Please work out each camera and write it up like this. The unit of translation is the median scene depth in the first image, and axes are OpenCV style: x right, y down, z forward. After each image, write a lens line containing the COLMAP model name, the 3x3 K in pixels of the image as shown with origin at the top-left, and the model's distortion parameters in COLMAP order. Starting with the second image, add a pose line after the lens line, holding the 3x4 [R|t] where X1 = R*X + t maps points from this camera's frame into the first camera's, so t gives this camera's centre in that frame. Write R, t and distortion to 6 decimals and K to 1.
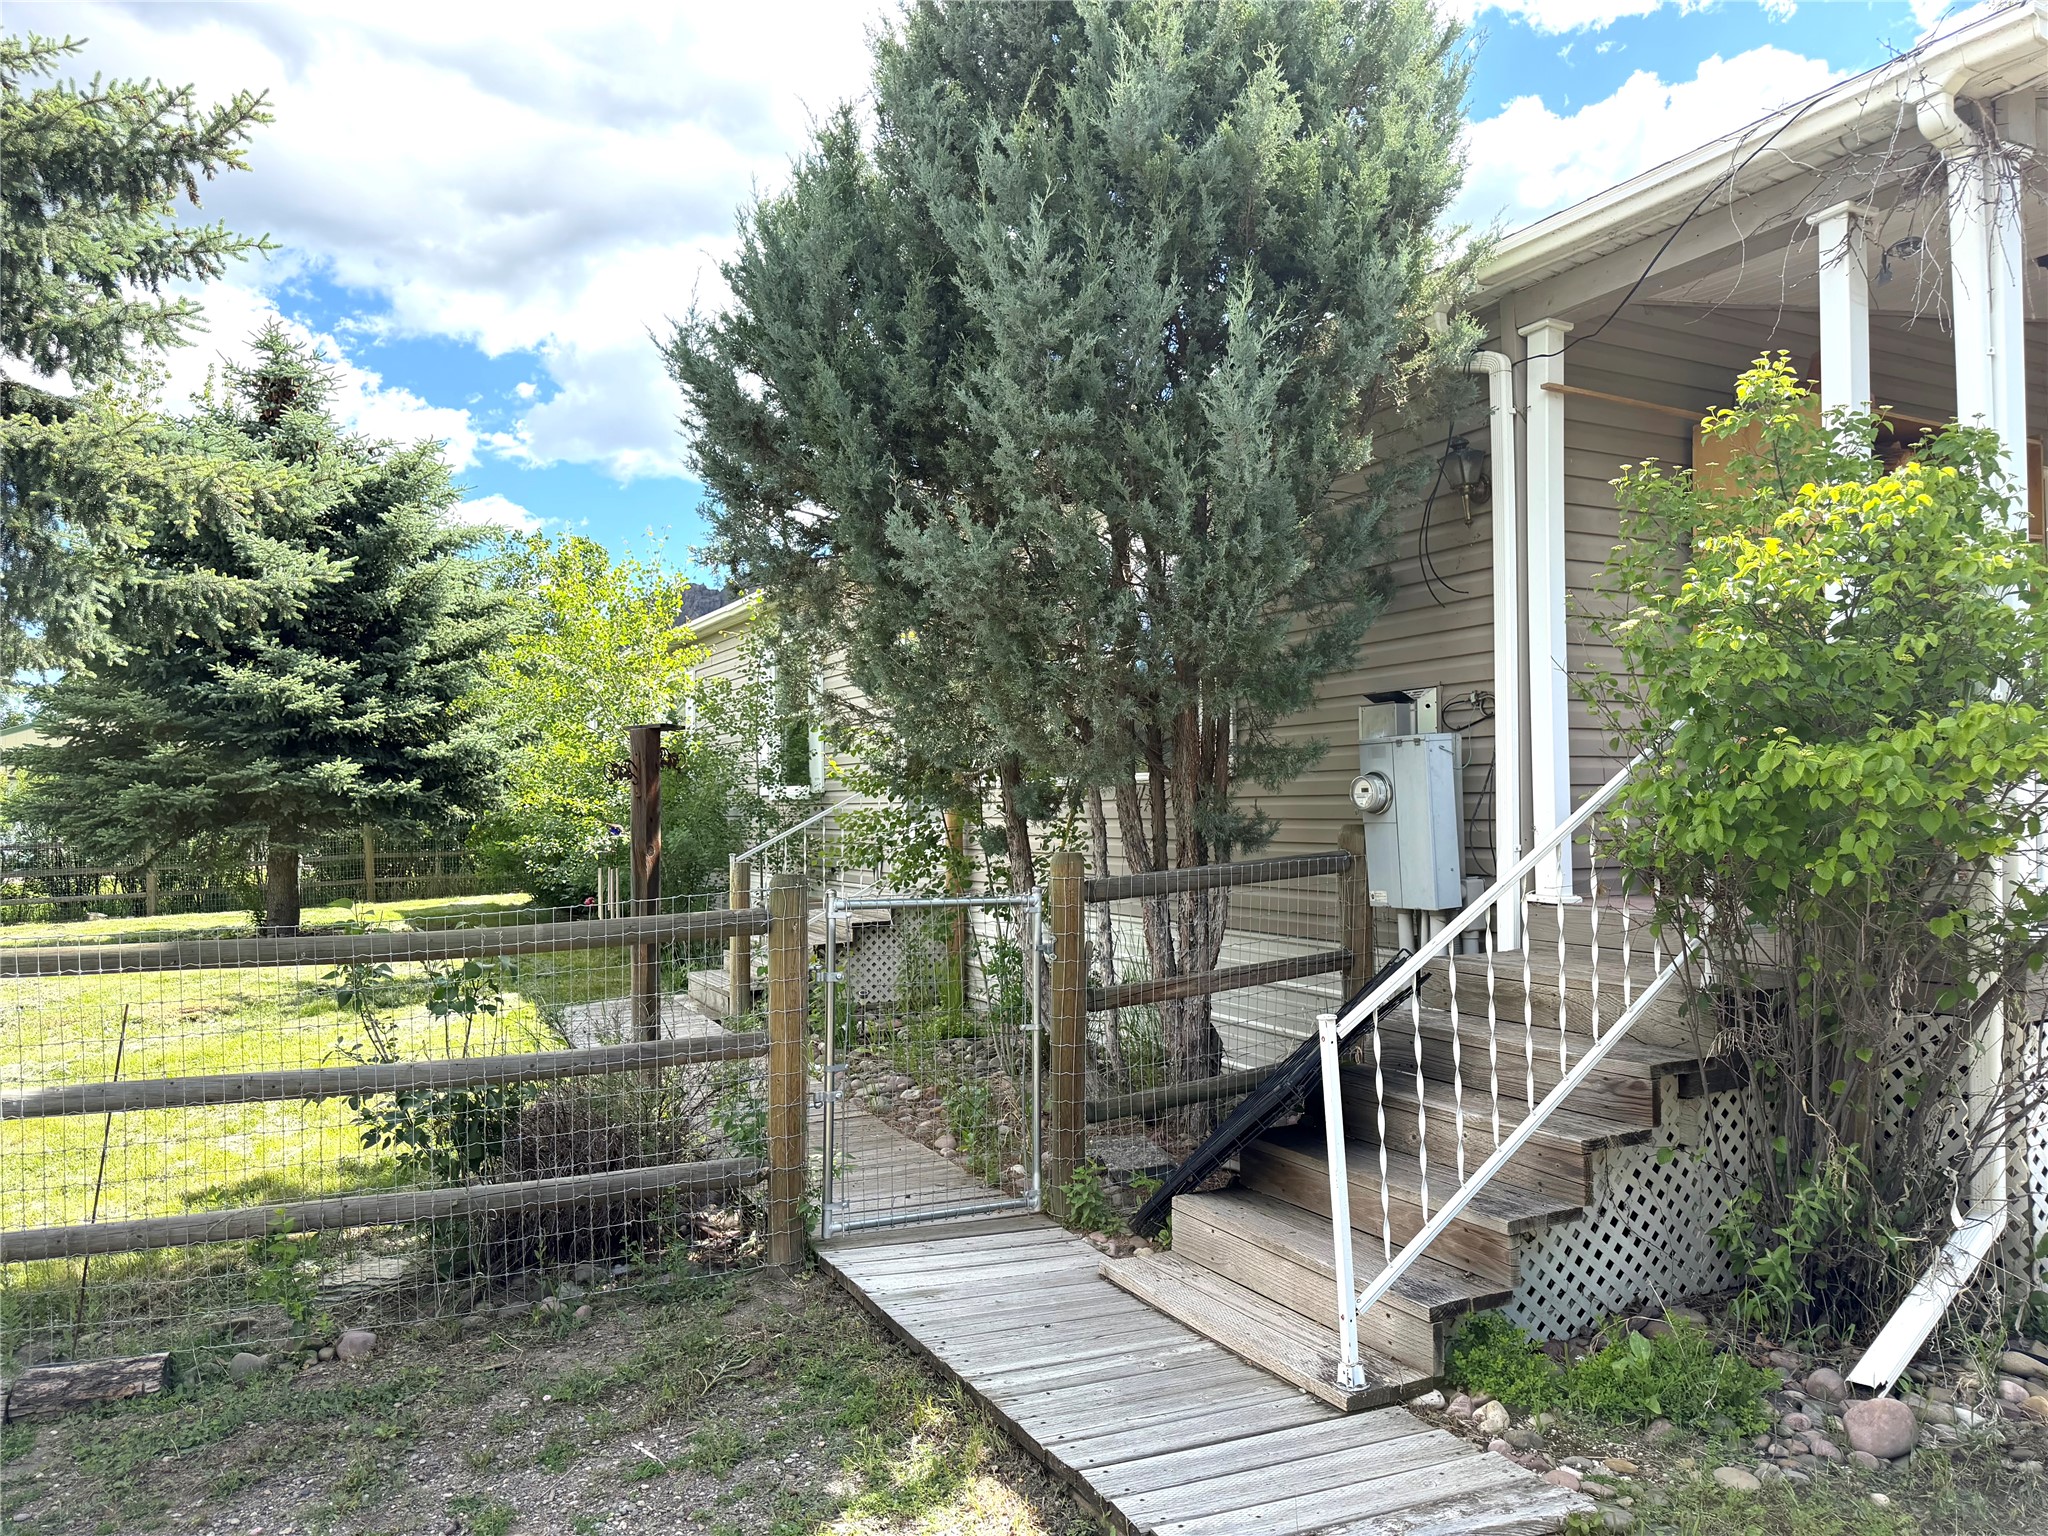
lens RADIAL K [[1442.9, 0, 1023.7], [0, 1442.9, 757.9], [0, 0, 1]] dist [0.039349, -0.045008]
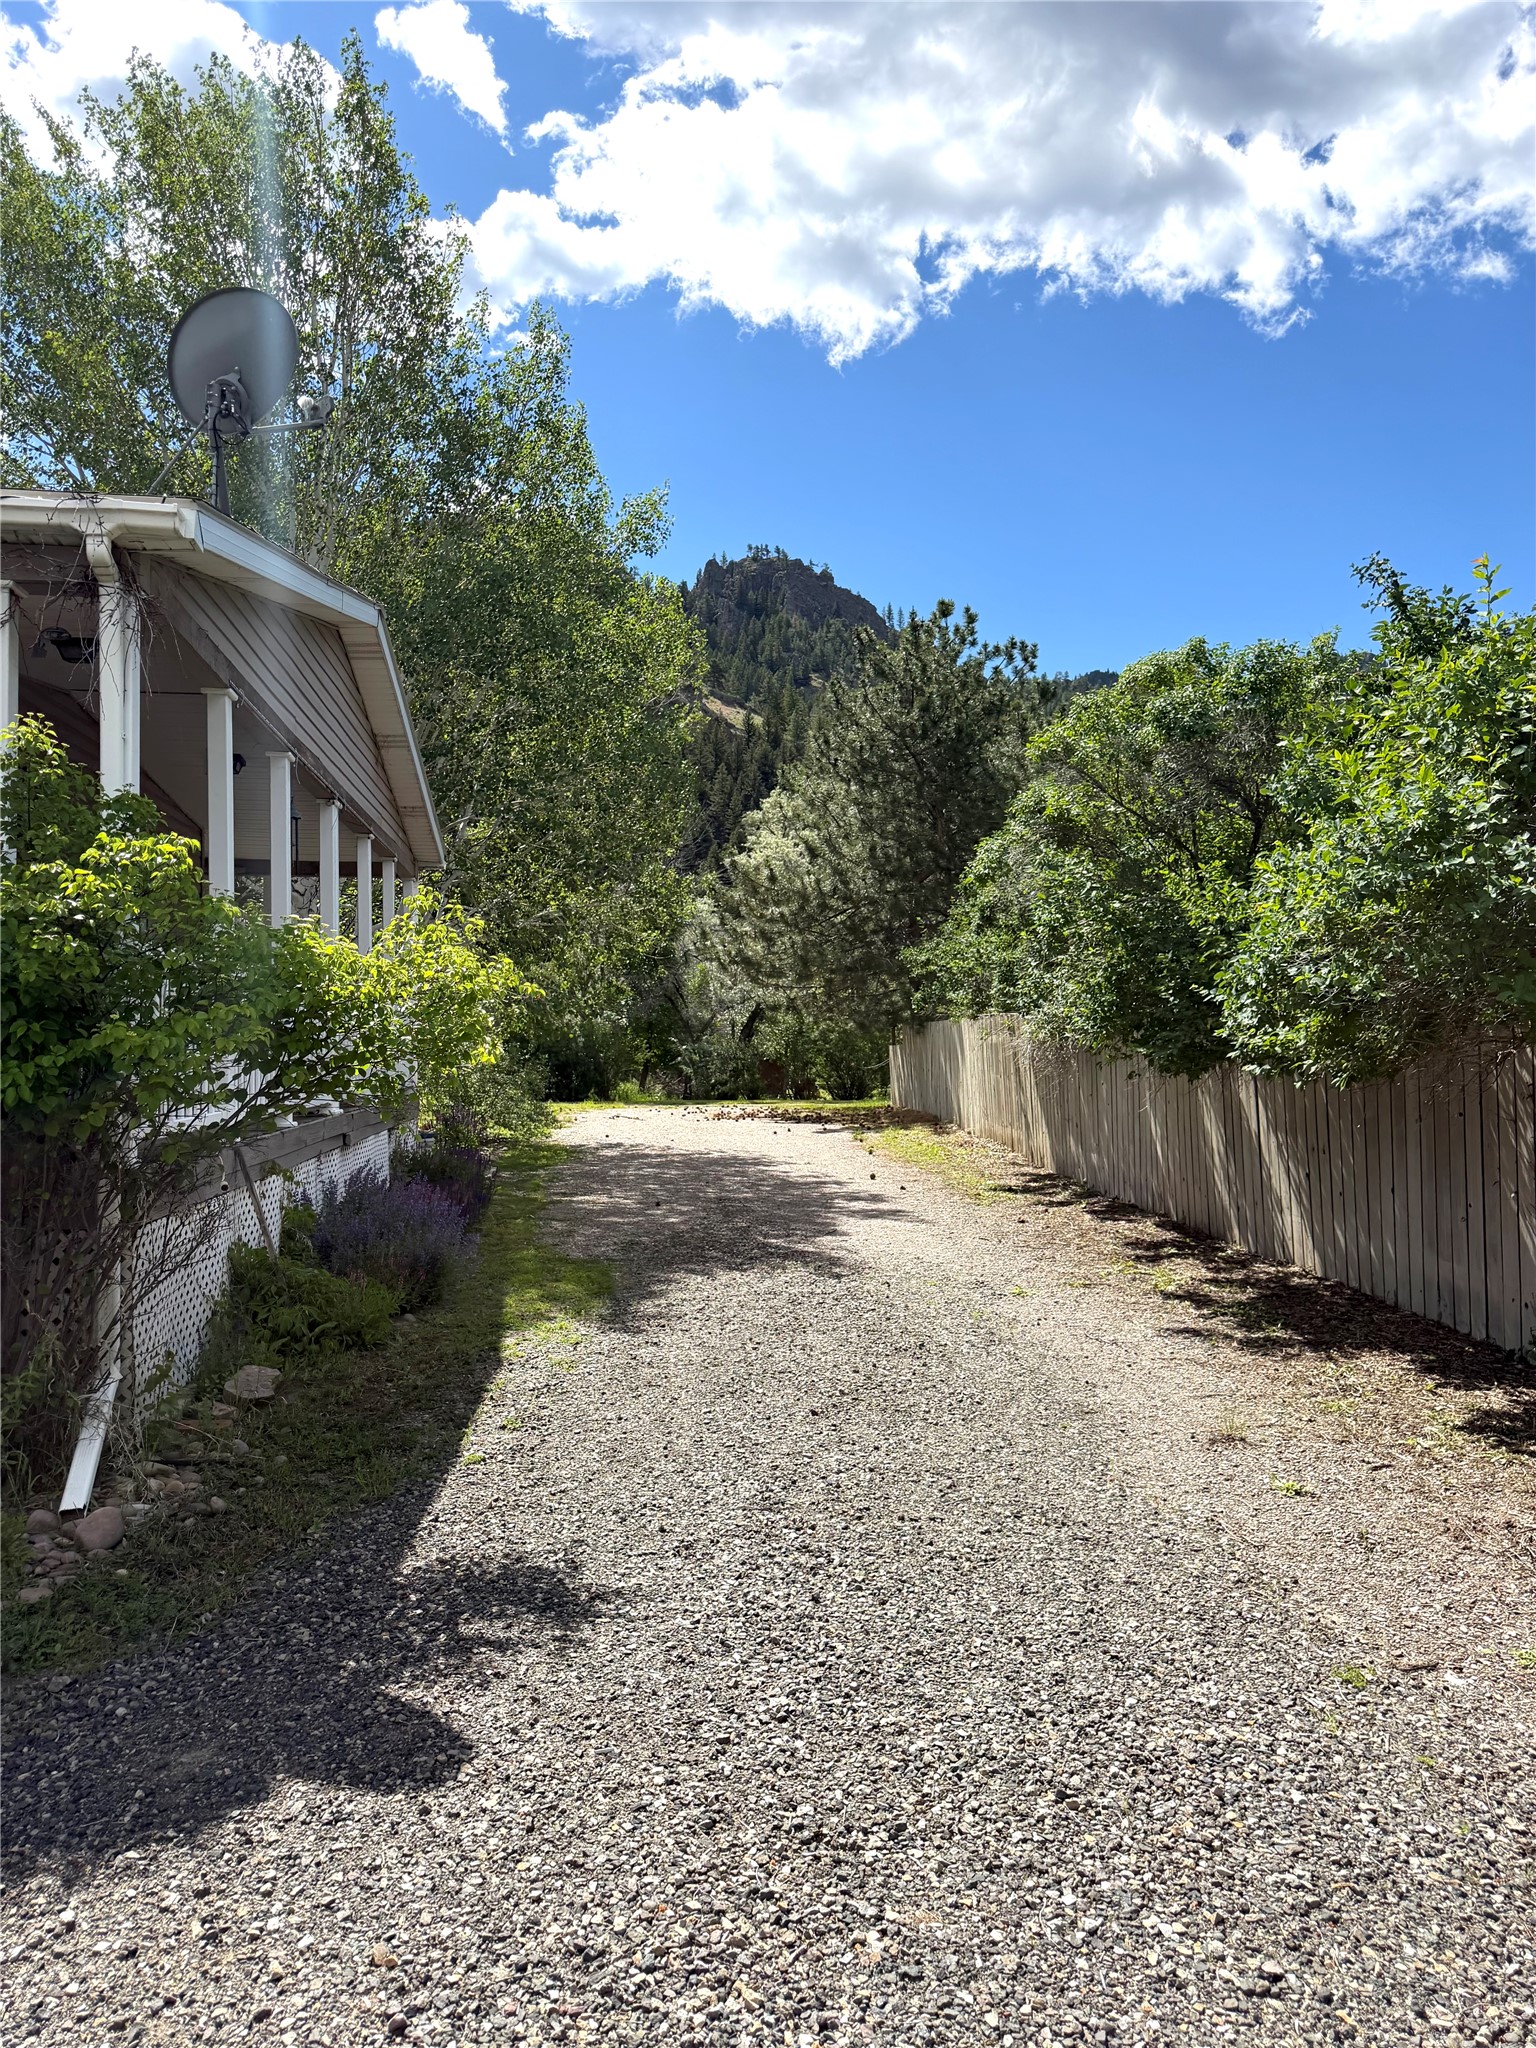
lens RADIAL K [[1442.9, 0, 764.3], [0, 1442.9, 1025.3], [0, 0, 1]] dist [0.039349, -0.045008]
pose [[0.355773, 0.020648, 0.934344, -0.439064], [-0.020037, 0.999695, -0.014462, -0.001692], [-0.934357, -0.013576, 0.356078, -0.049724]]
